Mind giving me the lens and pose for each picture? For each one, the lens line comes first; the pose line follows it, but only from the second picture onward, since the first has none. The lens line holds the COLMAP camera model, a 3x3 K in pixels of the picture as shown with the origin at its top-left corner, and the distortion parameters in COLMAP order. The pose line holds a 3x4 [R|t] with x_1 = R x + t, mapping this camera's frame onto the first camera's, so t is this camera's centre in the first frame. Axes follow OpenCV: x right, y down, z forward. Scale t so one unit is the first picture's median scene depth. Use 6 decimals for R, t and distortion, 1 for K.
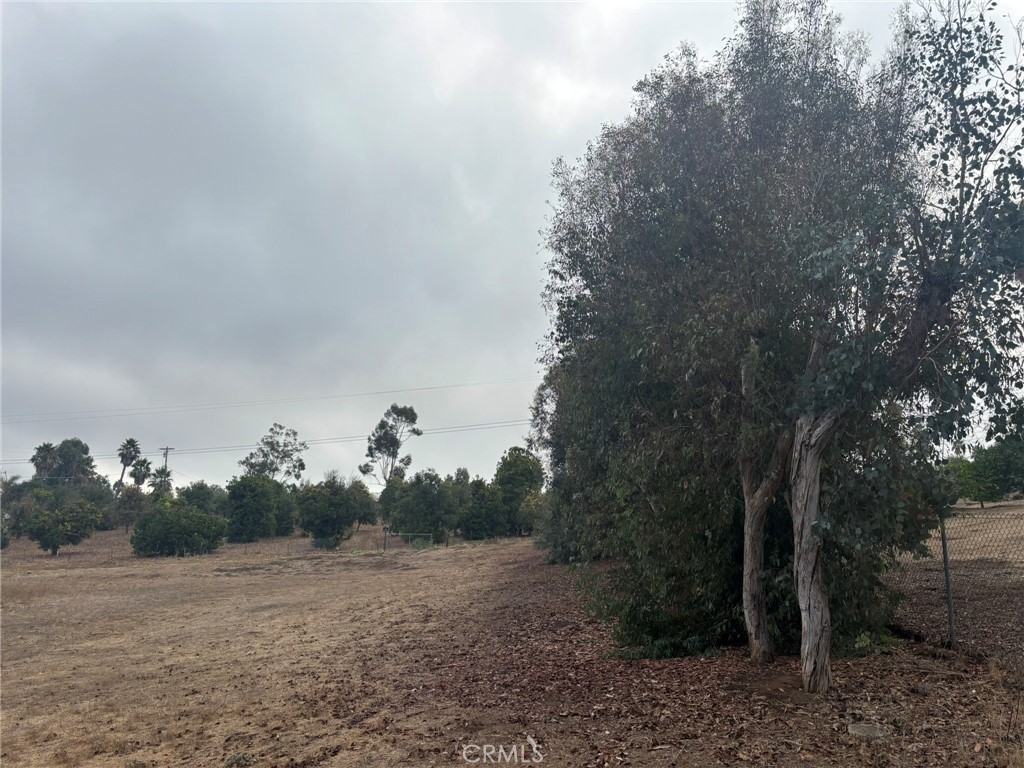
lens RADIAL K [[758.2, 0, 512.0], [0, 758.2, 384.0], [0, 0, 1]] dist [0.001738, 0.009648]
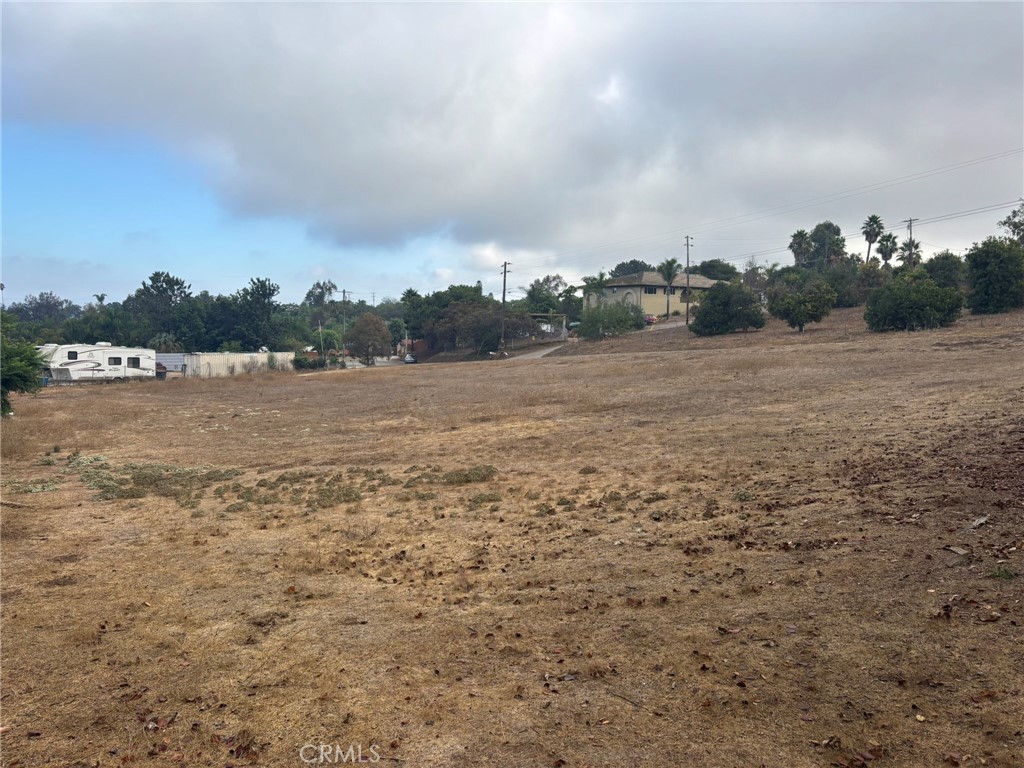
lens RADIAL K [[758.2, 0, 512.0], [0, 758.2, 384.0], [0, 0, 1]] dist [0.001738, 0.009648]
pose [[0.598937, 0.033233, -0.800106, 0.020828], [0.201463, 0.960750, 0.190715, -0.000960], [0.775040, -0.275418, 0.568734, 0.001054]]
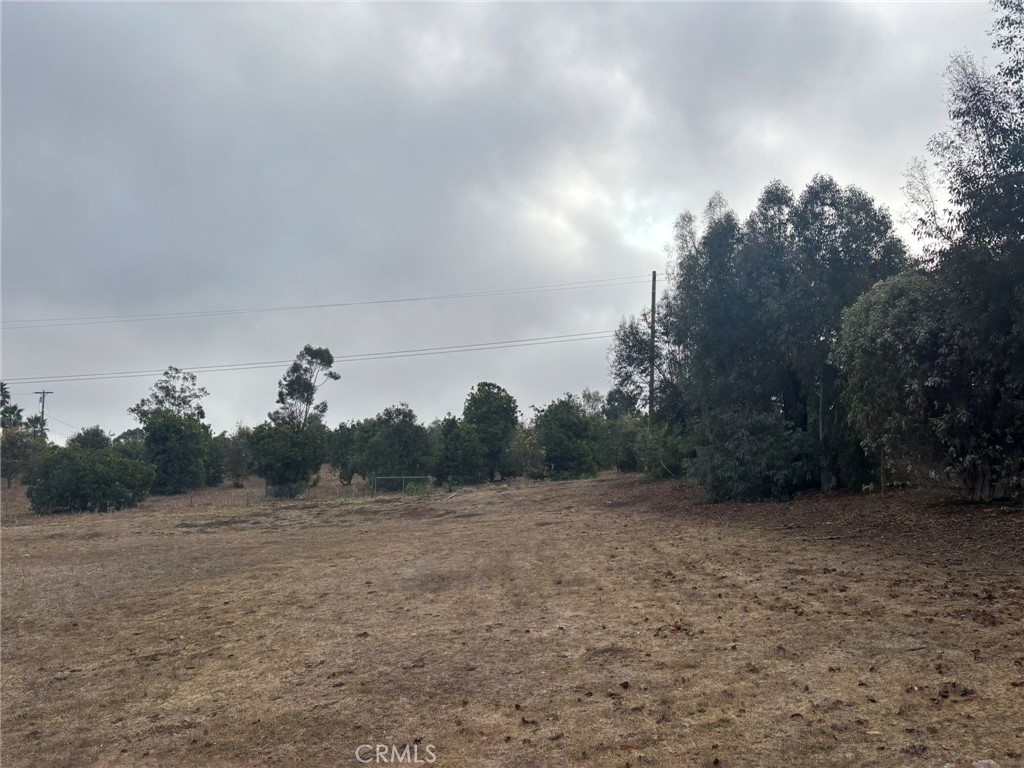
lens RADIAL K [[758.2, 0, 512.0], [0, 758.2, 384.0], [0, 0, 1]] dist [0.001738, 0.009648]
pose [[0.989367, 0.000088, 0.145439, -0.055036], [-0.008928, 0.998151, 0.060128, 0.019173], [-0.145164, -0.060787, 0.987538, 0.073823]]
